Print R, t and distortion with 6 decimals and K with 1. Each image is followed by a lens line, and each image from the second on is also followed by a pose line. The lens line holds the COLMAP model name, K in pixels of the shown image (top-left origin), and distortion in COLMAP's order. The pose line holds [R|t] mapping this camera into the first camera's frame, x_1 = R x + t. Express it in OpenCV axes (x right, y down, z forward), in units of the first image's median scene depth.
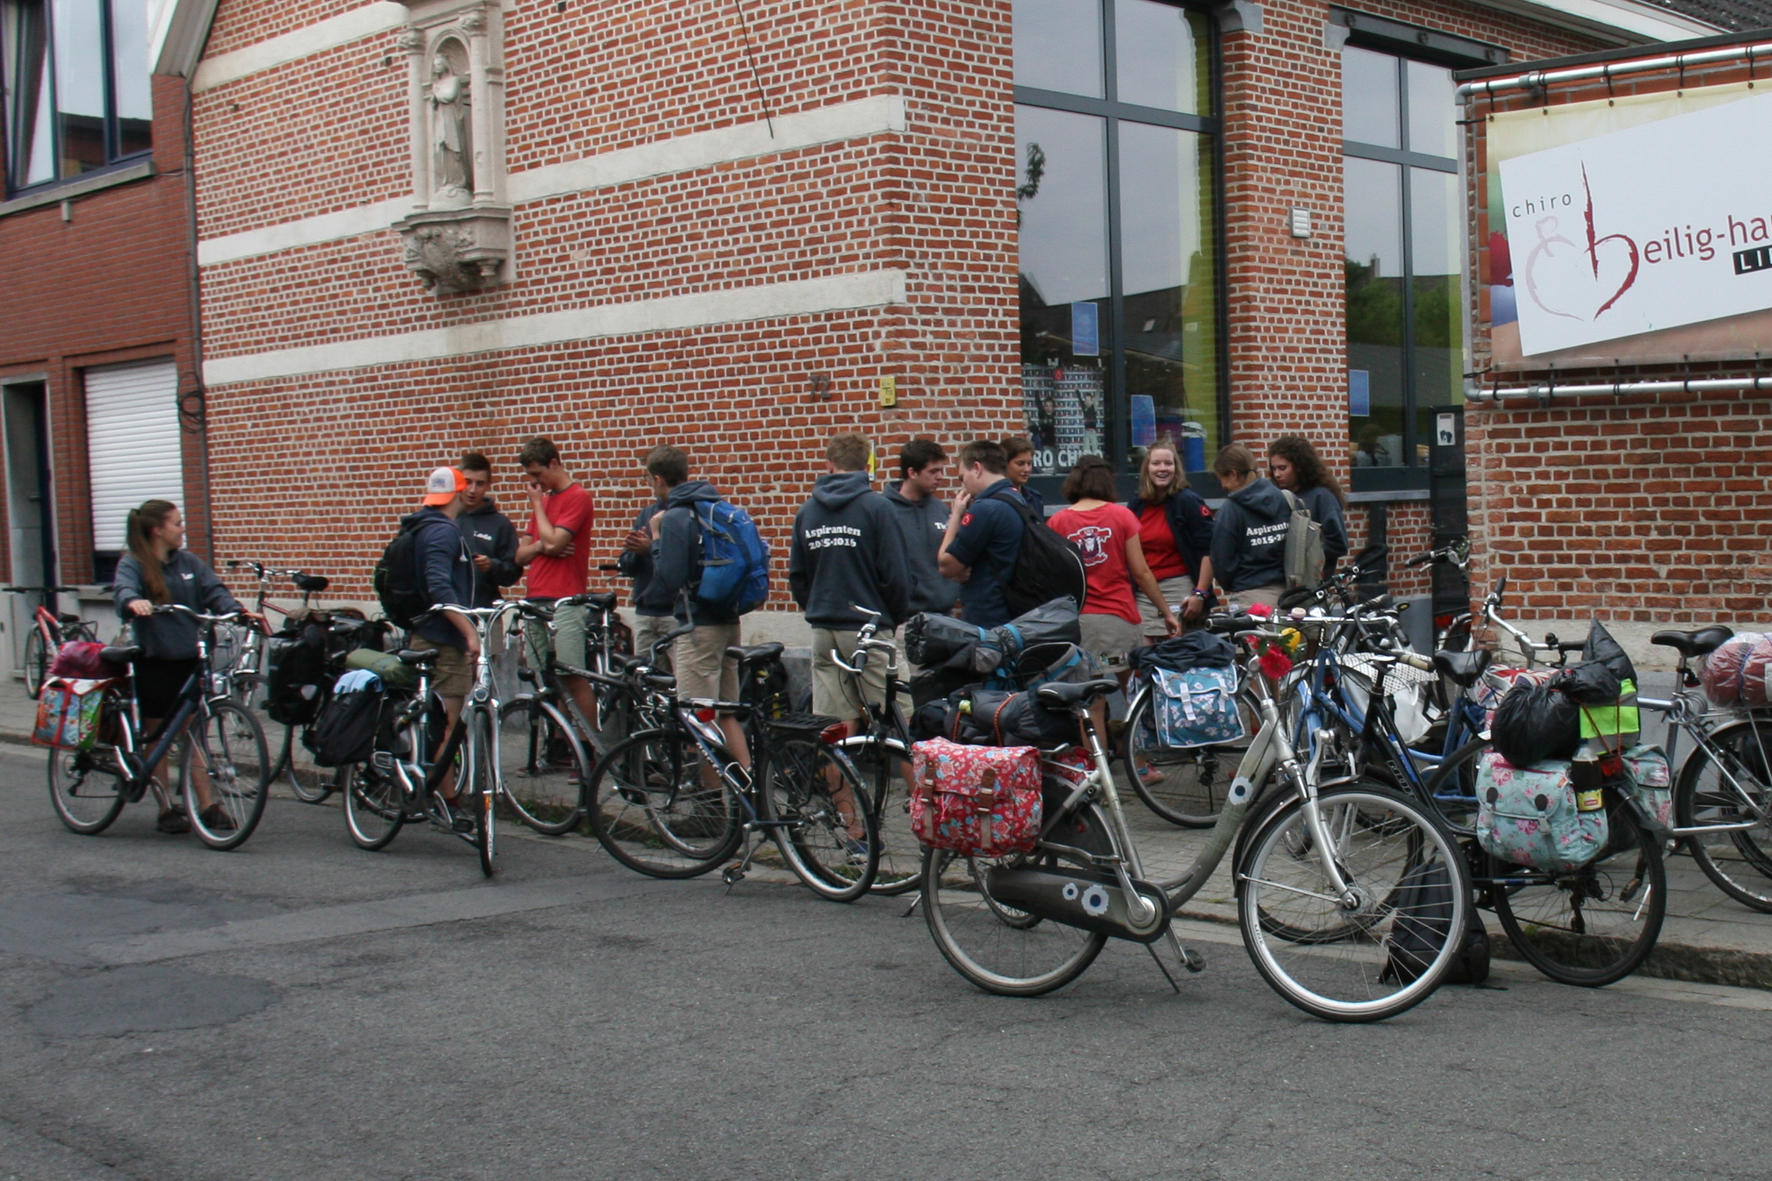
lens RADIAL K [[2237.6, 0, 1213.5], [0, 2237.6, 669.5], [0, 0, 1]] dist [-0.187235, 0.162031]
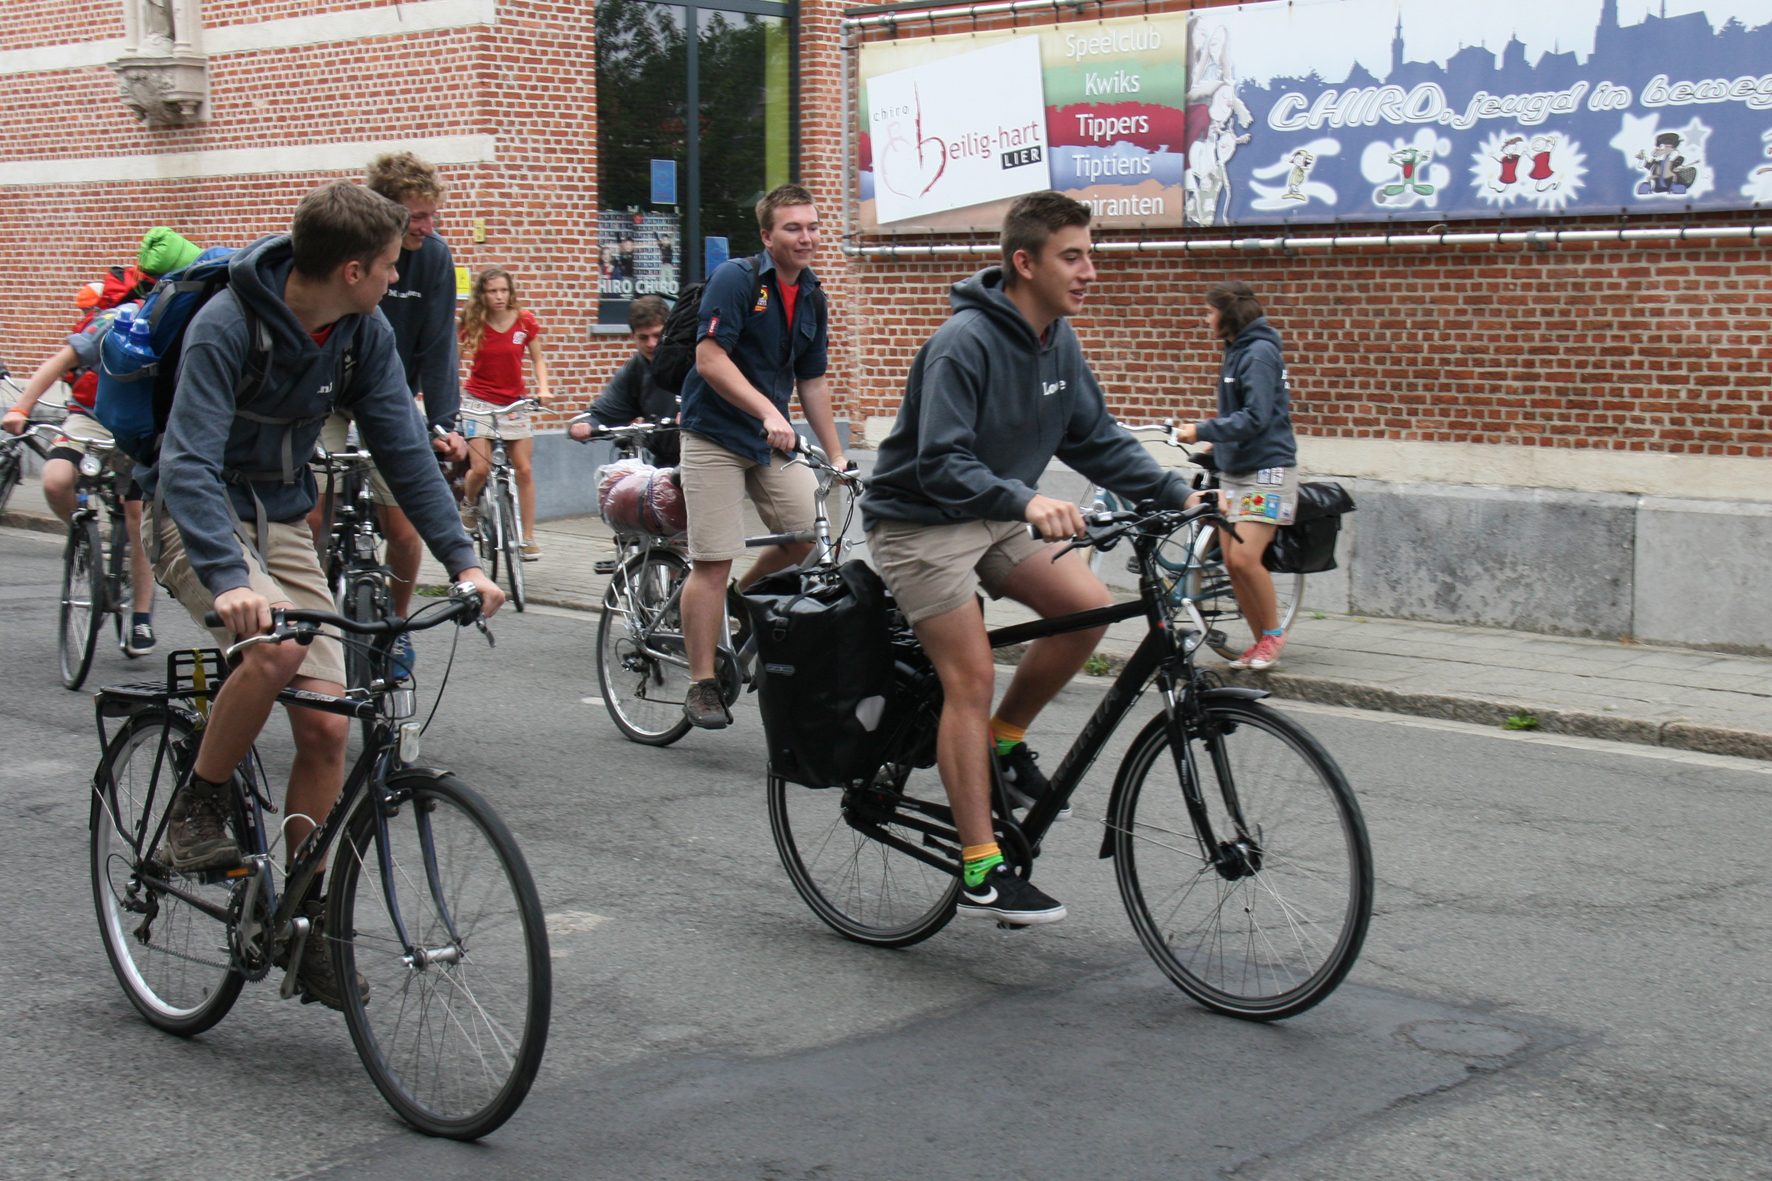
lens RADIAL K [[2685.0, 0, 942.2], [0, 2685.0, 577.1], [0, 0, 1]] dist [0.048937, 0.699312]
pose [[0.993381, 0.040189, -0.107607, 0.283940], [-0.038388, 0.999087, 0.018753, 0.034550], [0.108262, -0.014498, 0.994017, -0.505322]]
